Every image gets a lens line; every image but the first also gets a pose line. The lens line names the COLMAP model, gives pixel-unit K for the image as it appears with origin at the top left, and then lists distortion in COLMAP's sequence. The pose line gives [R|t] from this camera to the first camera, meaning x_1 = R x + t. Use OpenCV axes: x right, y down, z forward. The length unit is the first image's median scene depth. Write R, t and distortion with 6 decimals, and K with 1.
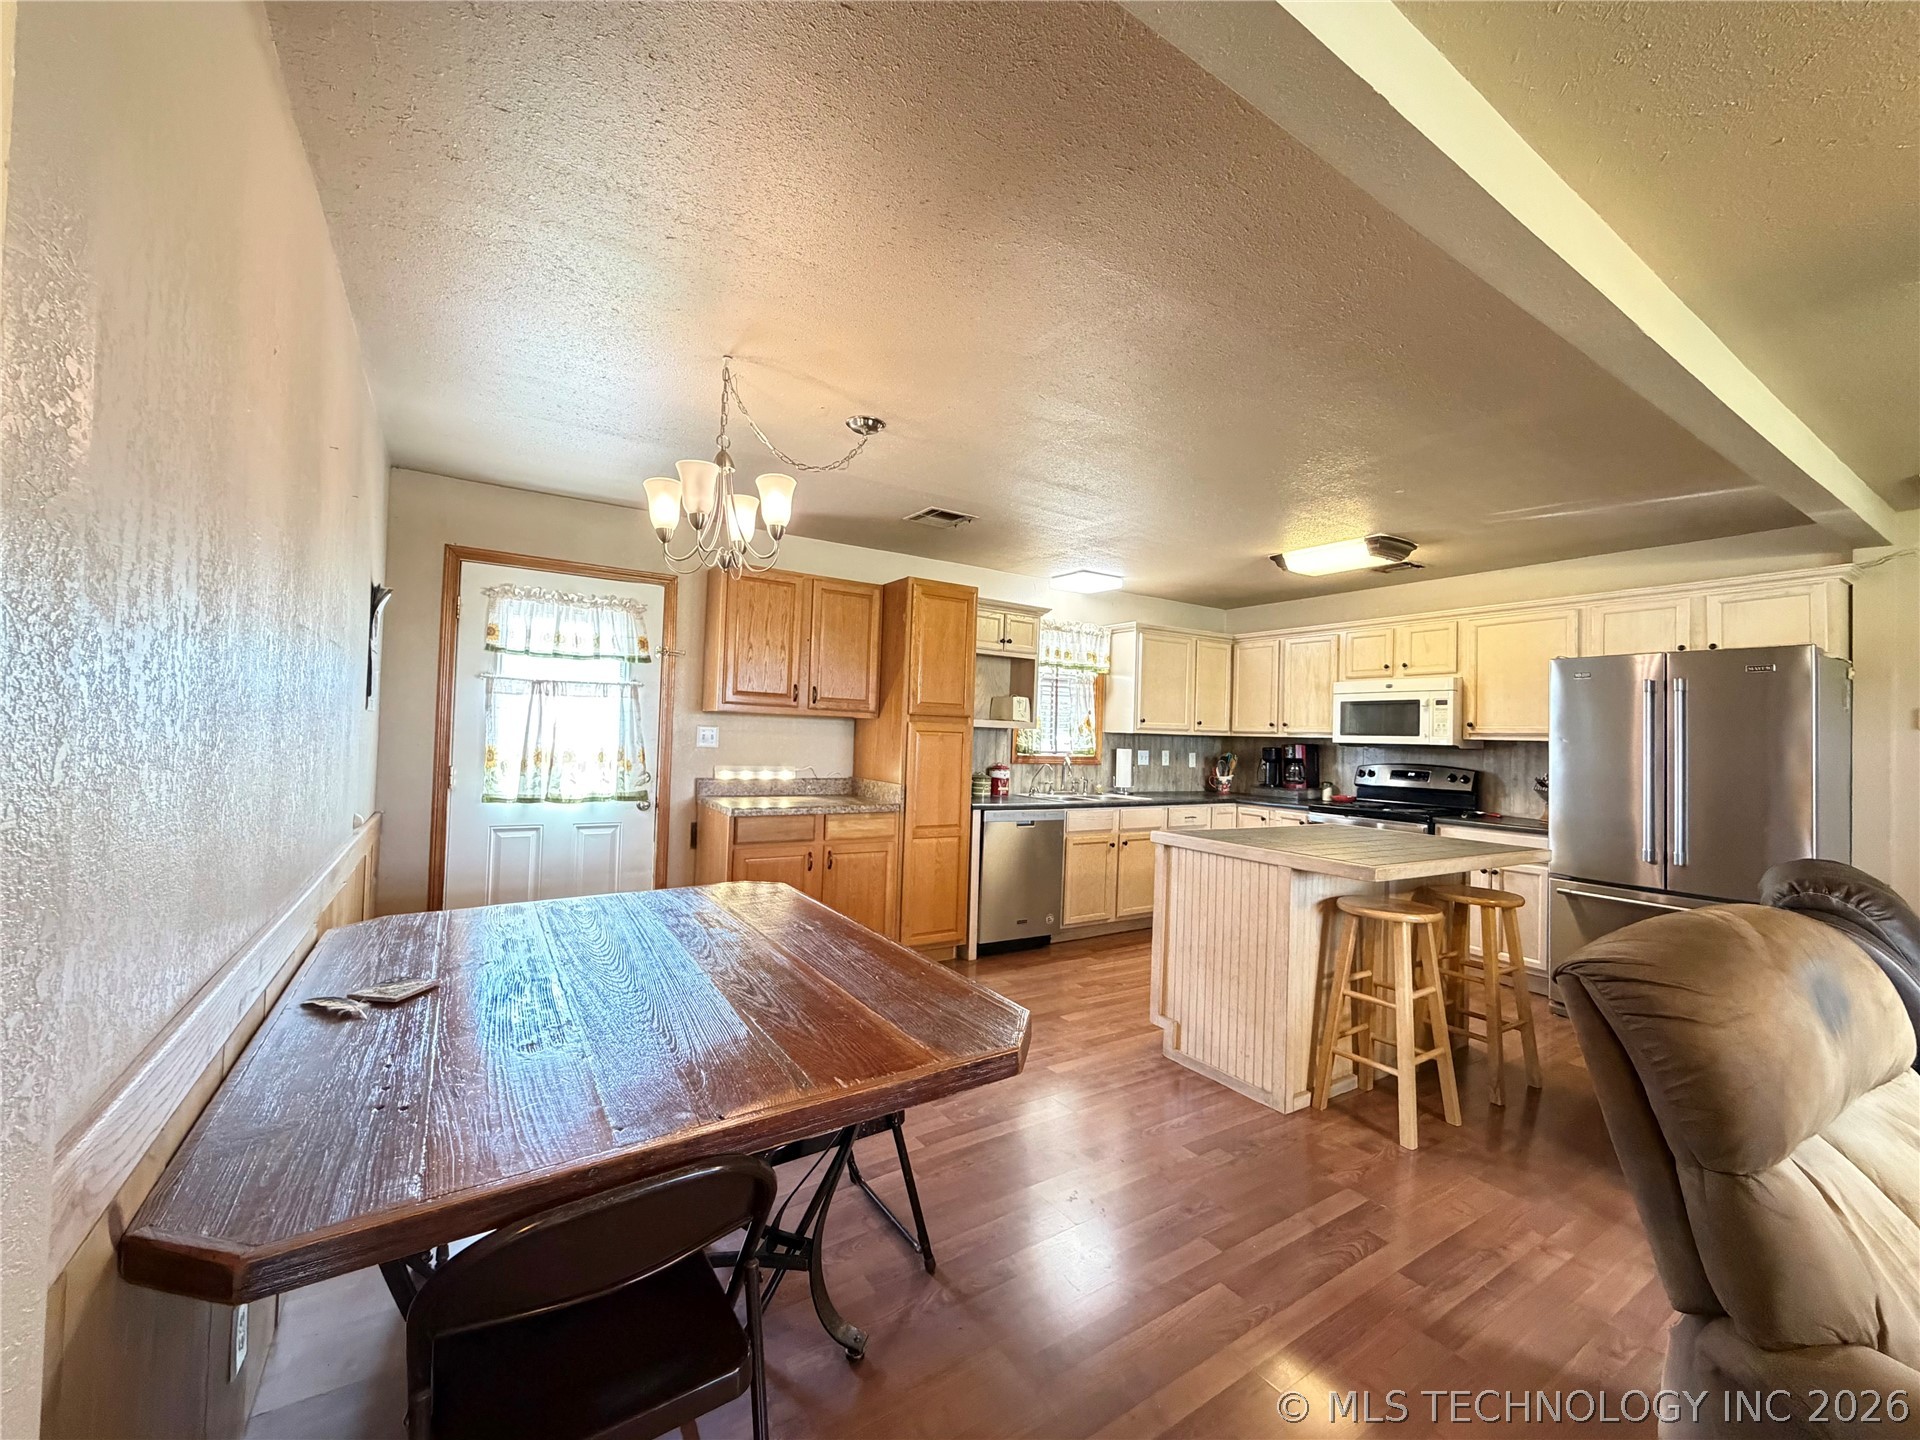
lens RADIAL K [[770.2, 0, 956.0], [0, 770.2, 718.3], [0, 0, 1]] dist [-0.000884, 0.000427]
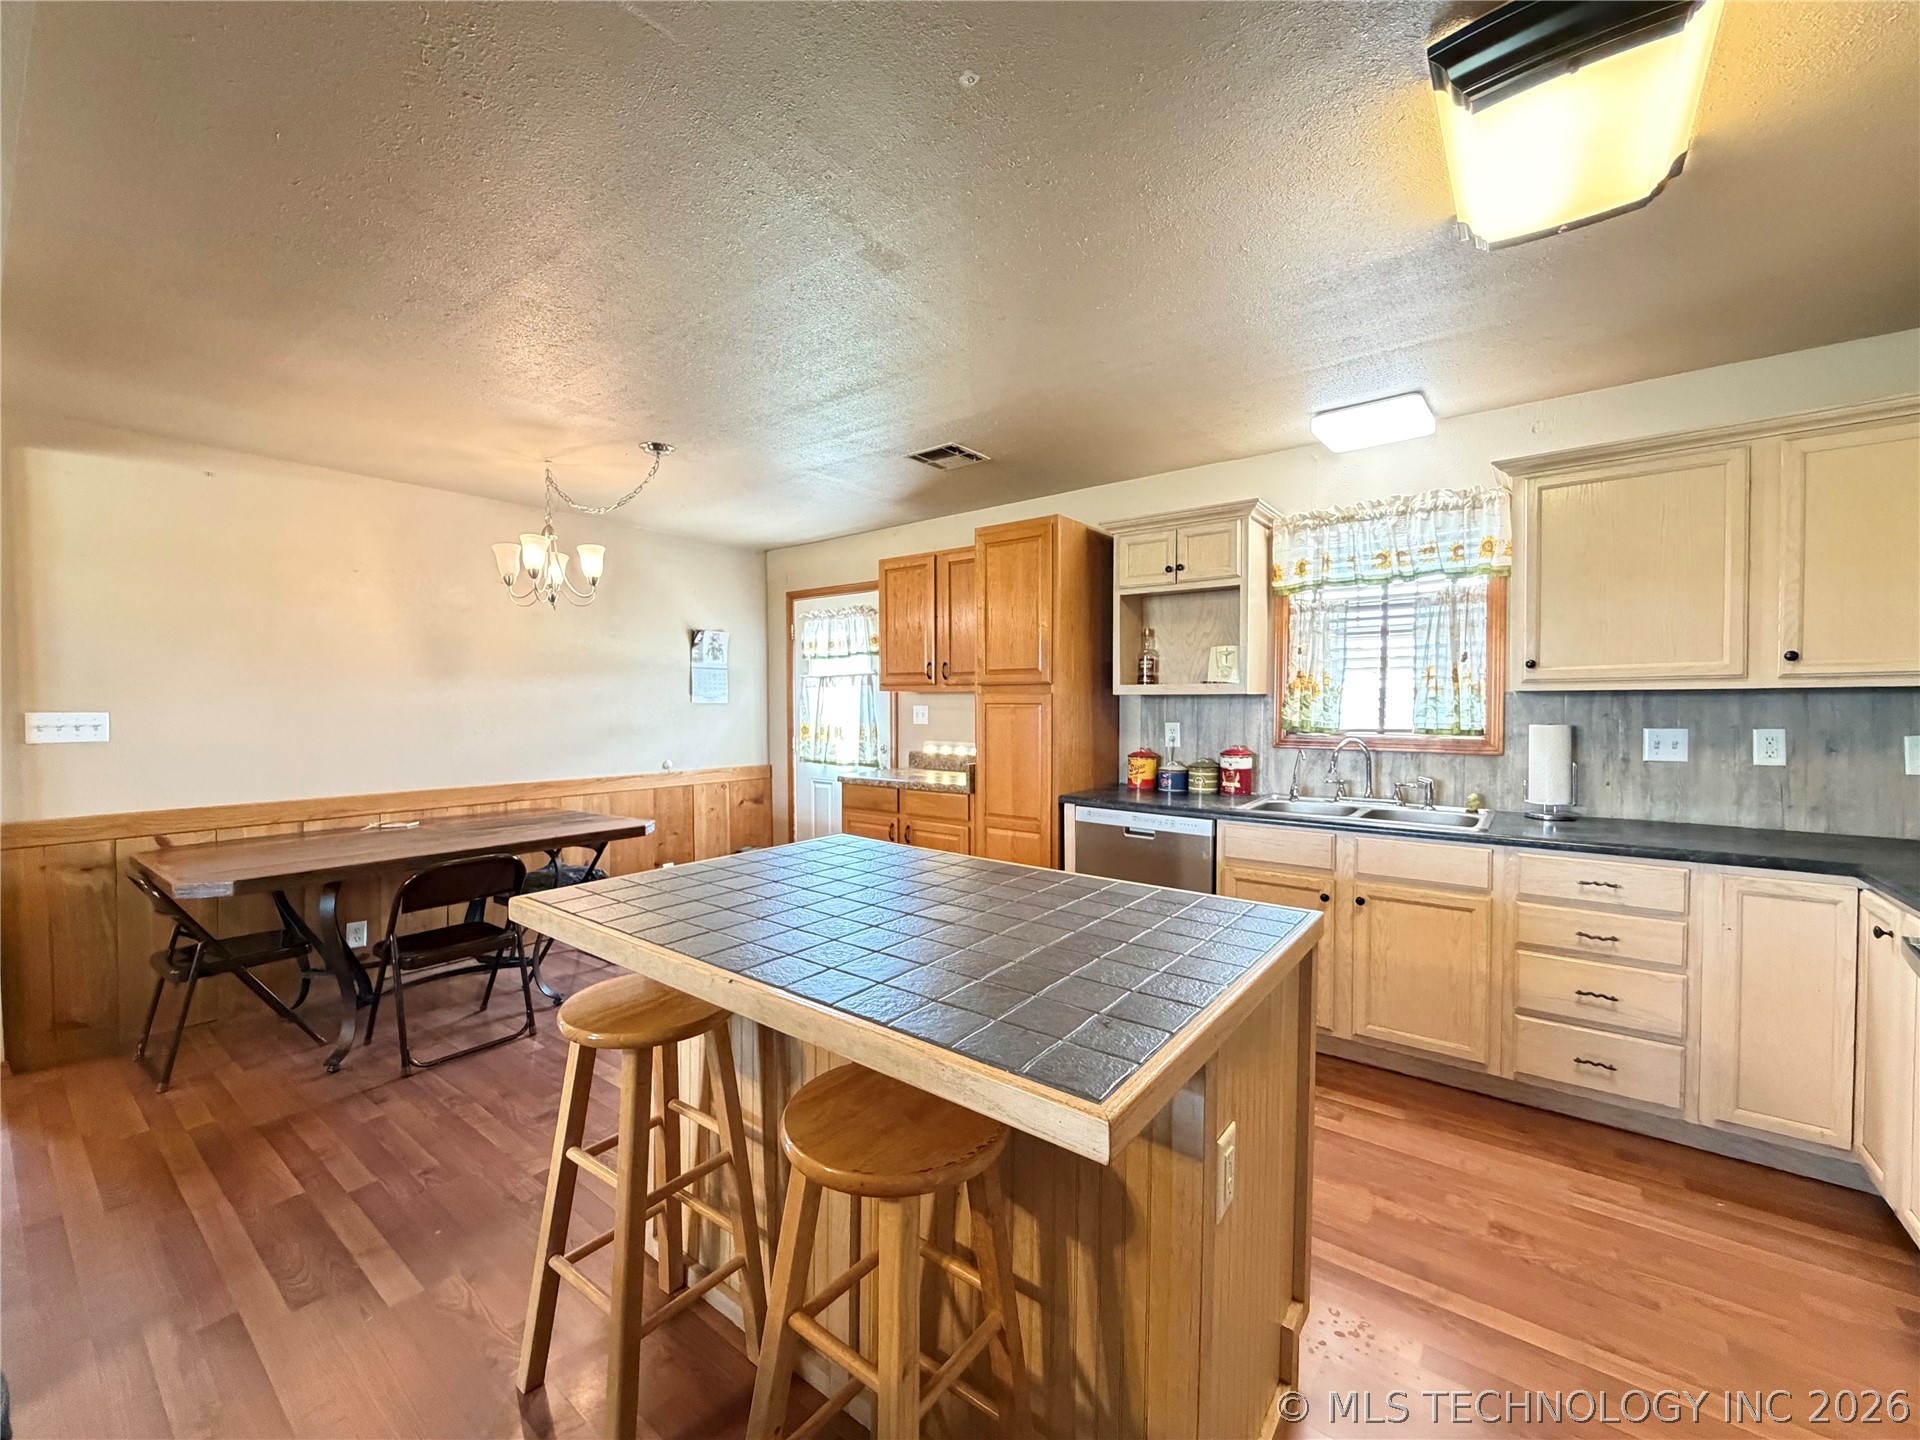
lens RADIAL K [[770.2, 0, 952.6], [0, 770.2, 719.8], [0, 0, 1]] dist [-0.000884, 0.000427]
pose [[0.333966, -0.011906, -0.942510, 0.657205], [0.033394, 0.999442, -0.000793, 0.029684], [0.941993, -0.031210, 0.334178, 0.585694]]
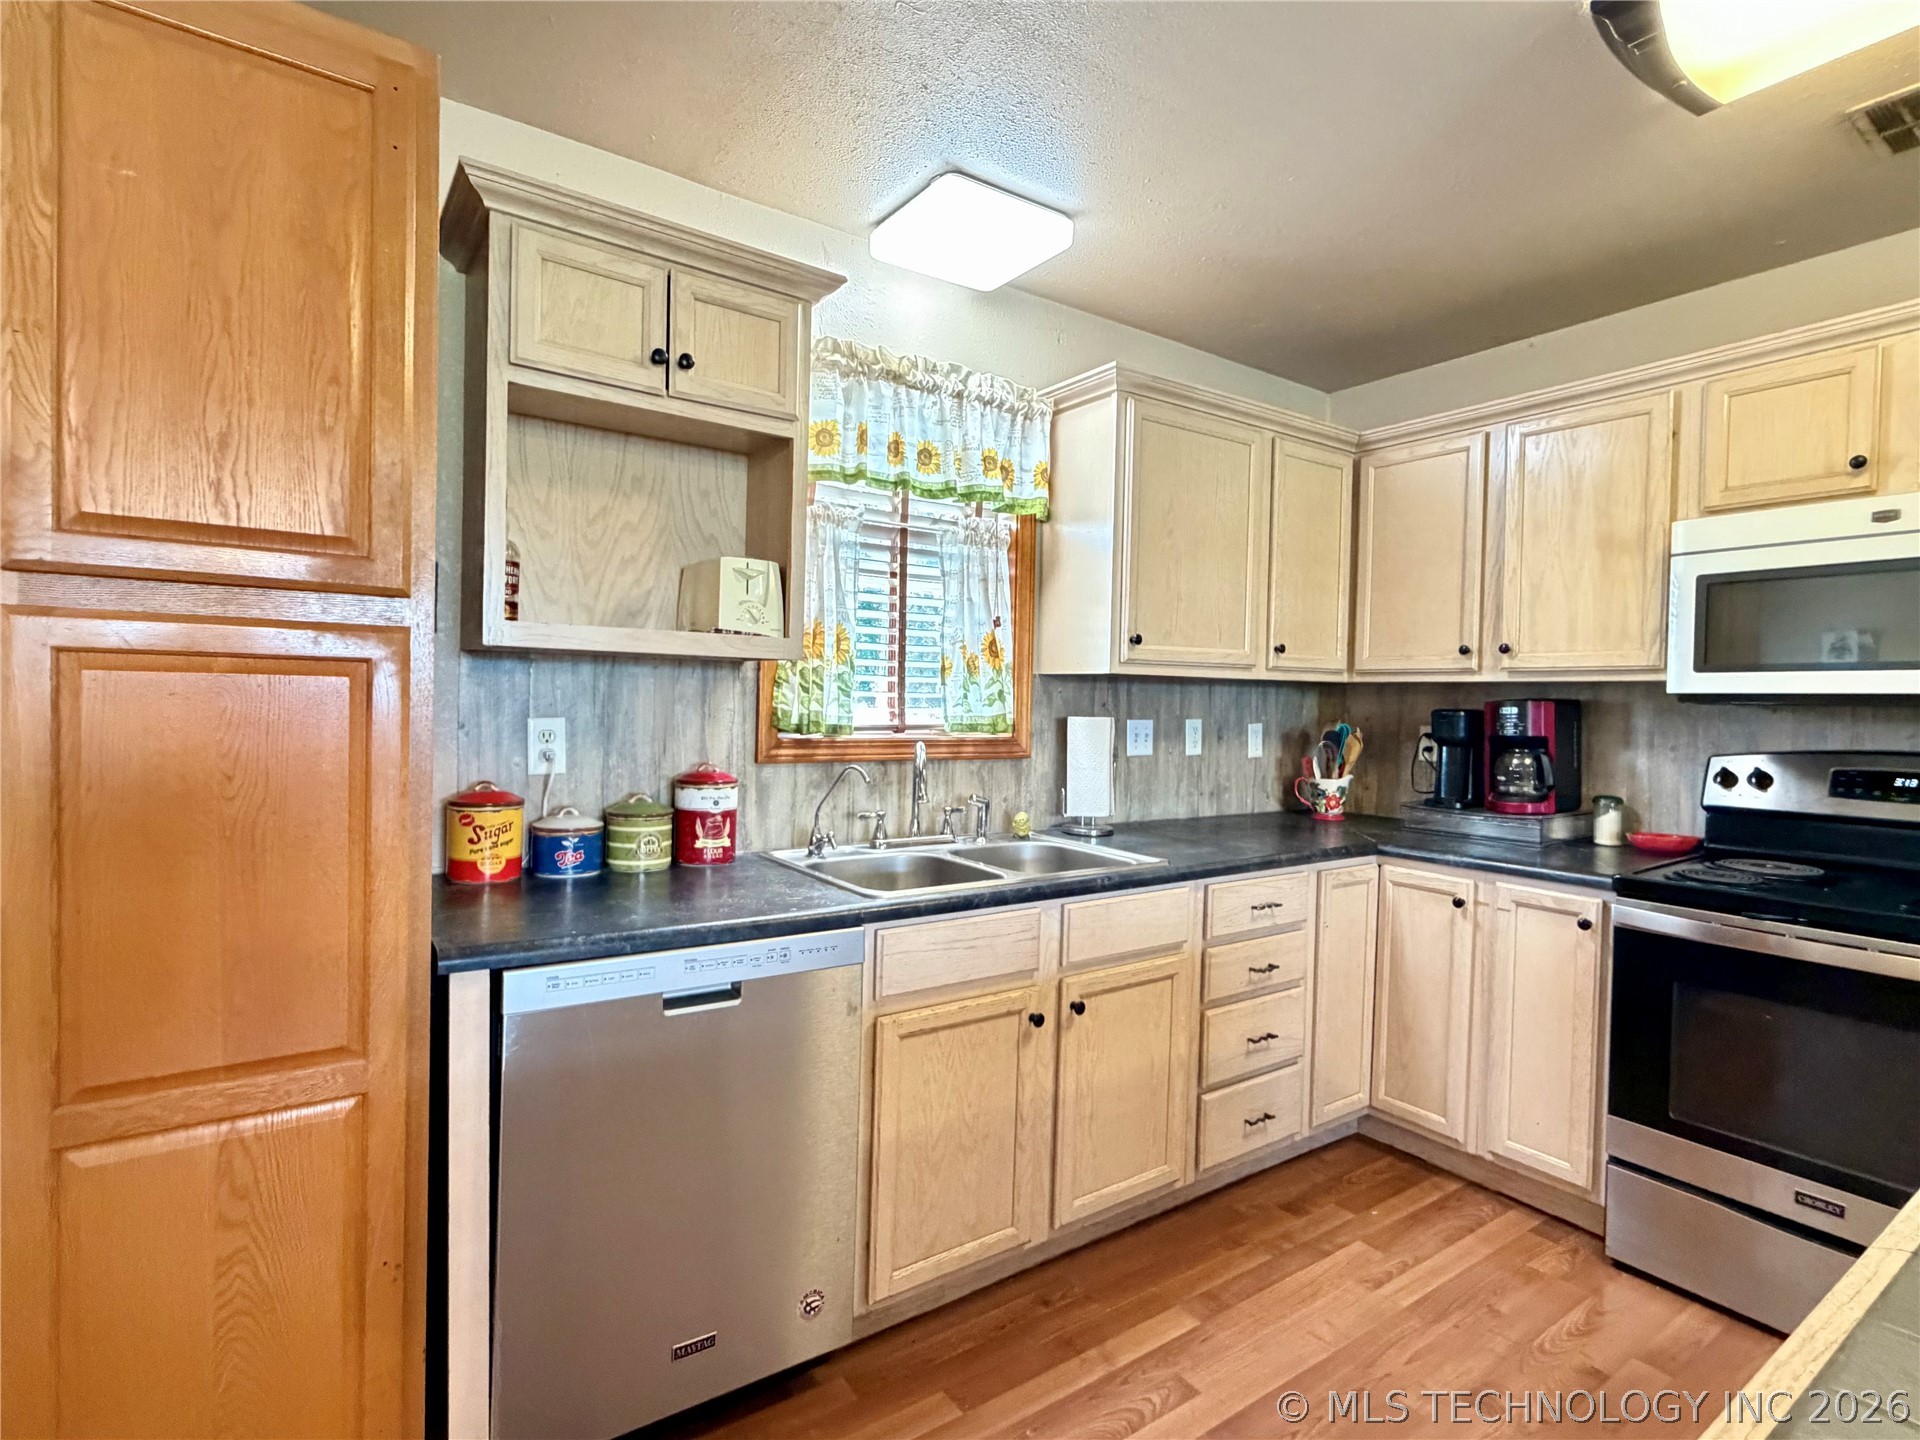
lens RADIAL K [[956.0, 0, 960.4], [0, 956.0, 718.7], [0, 0, 1]] dist [-0.001100, 0.001150]
pose [[0.999142, -0.010892, 0.039963, 0.162047], [0.009081, 0.998936, 0.045204, 0.022421], [-0.040412, -0.044802, 0.998178, 0.630634]]
